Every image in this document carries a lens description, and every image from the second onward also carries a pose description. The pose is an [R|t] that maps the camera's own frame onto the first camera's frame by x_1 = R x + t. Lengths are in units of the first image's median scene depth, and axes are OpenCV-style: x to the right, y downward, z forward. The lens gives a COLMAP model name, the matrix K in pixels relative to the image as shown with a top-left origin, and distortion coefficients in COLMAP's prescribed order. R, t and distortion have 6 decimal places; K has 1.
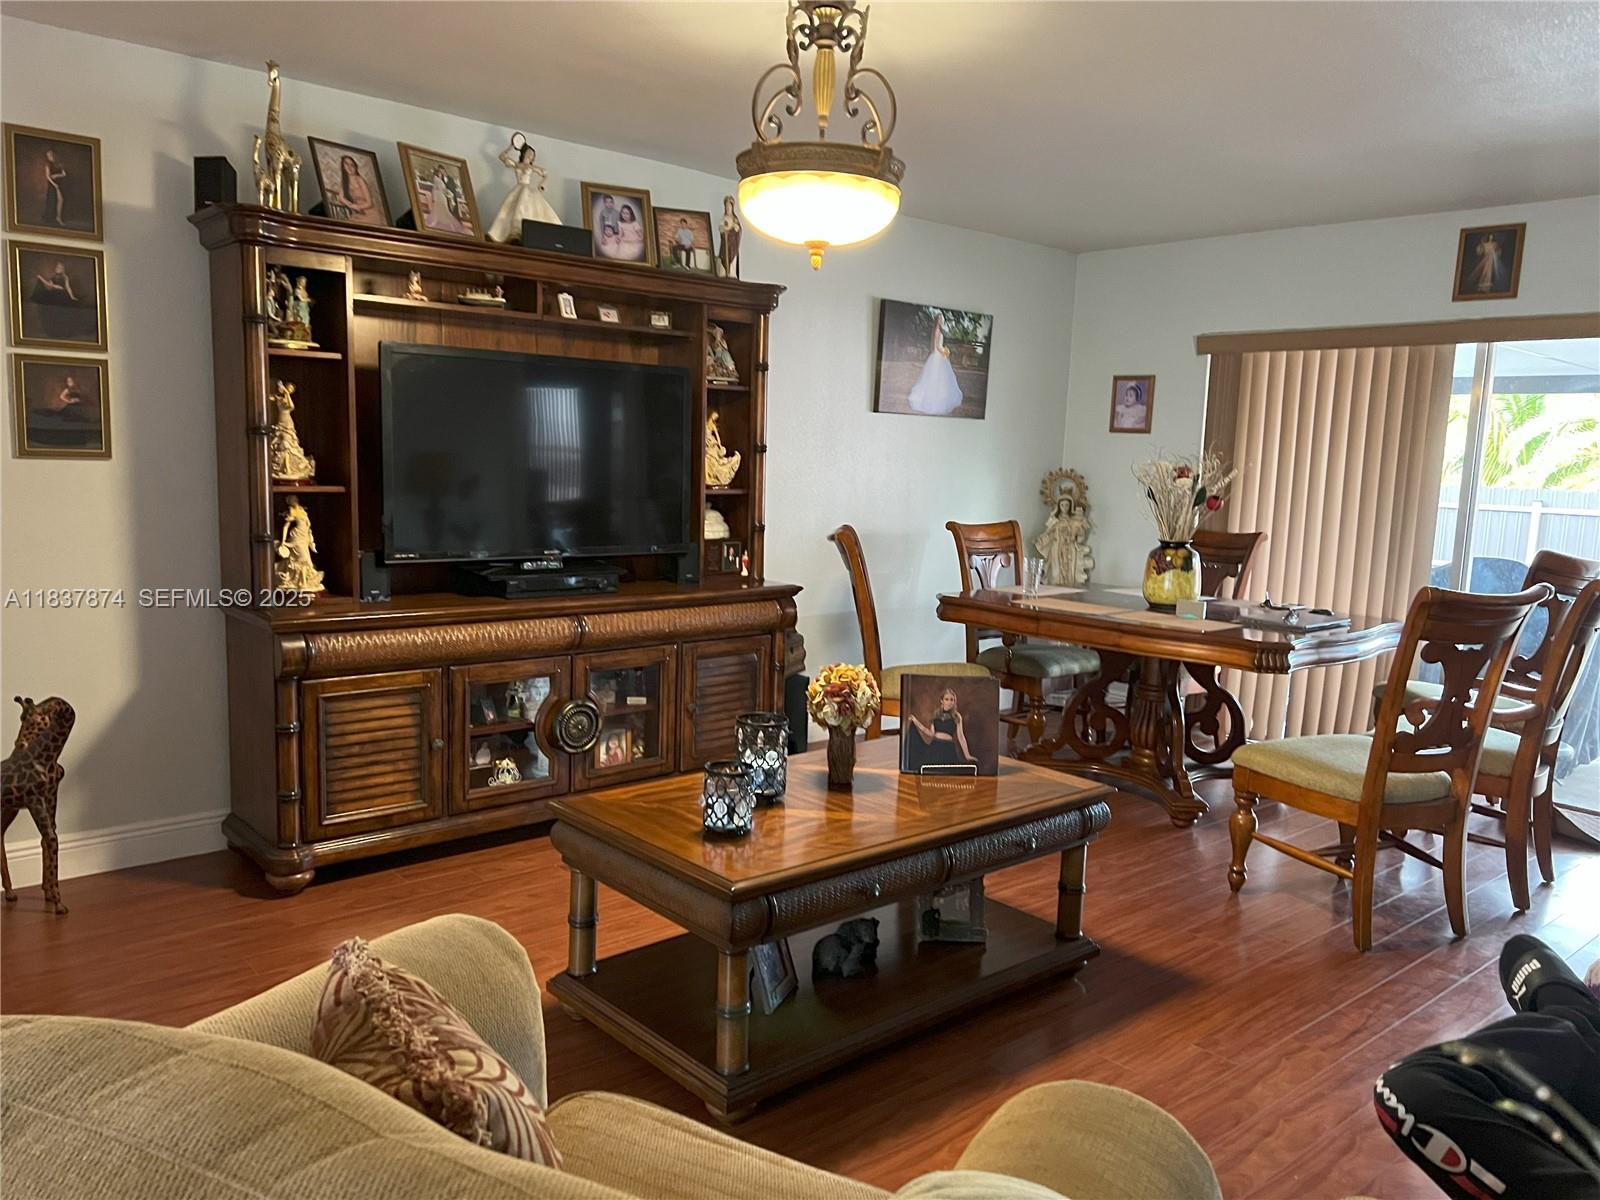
lens RADIAL K [[1206.0, 0, 782.2], [0, 1206.0, 624.3], [0, 0, 1]] dist [0.067991, -0.096018]
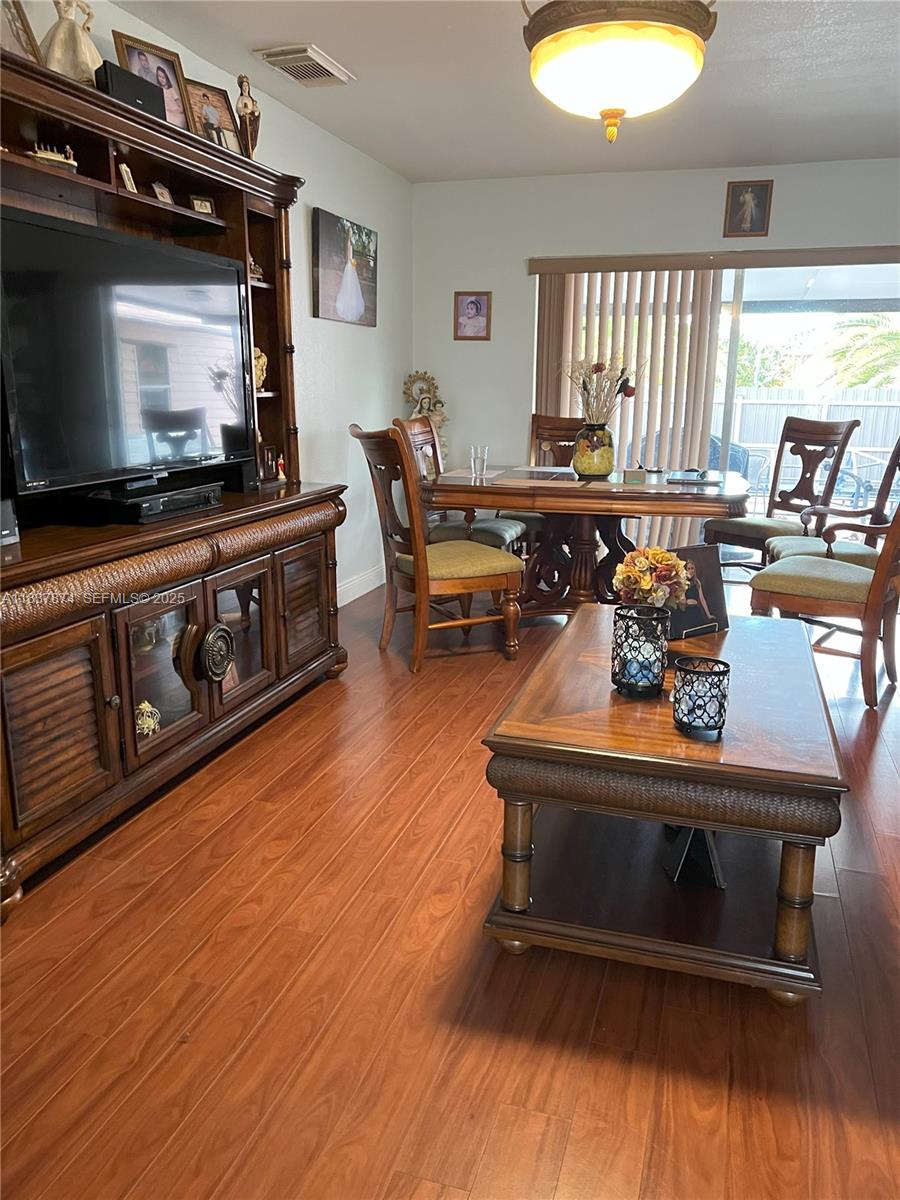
lens RADIAL K [[907.5, 0, 455.6], [0, 907.5, 615.2], [0, 0, 1]] dist [0.063702, -0.098243]
pose [[0.845466, -0.157688, 0.510217, -0.311689], [0.095337, 0.984631, 0.146330, -0.025319], [-0.525450, -0.075074, 0.847506, 0.256814]]
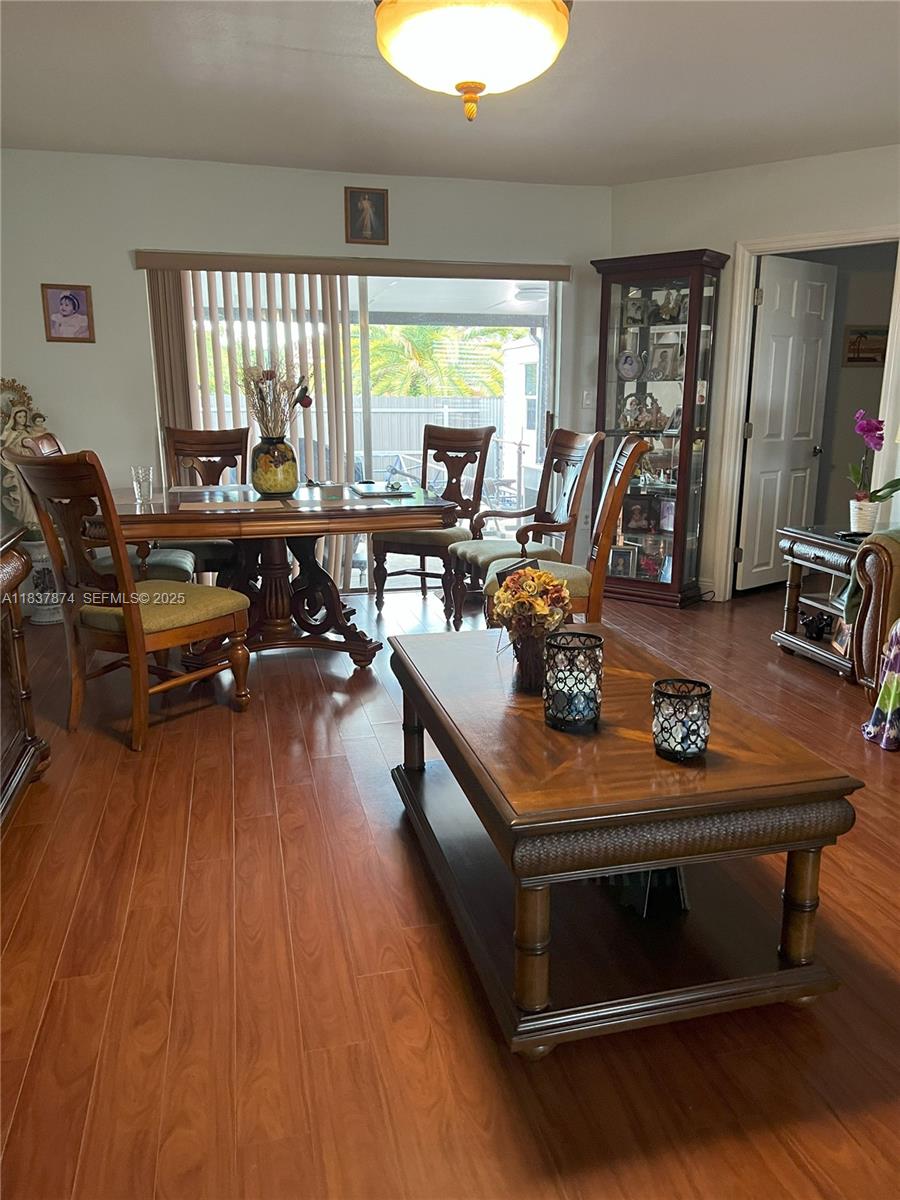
lens RADIAL K [[907.5, 0, 455.6], [0, 907.5, 615.2], [0, 0, 1]] dist [0.063702, -0.098243]
pose [[0.438892, -0.245860, 0.864249, -0.384250], [0.143170, 0.968684, 0.202863, -0.055847], [-0.887060, 0.034699, 0.460348, 0.455069]]
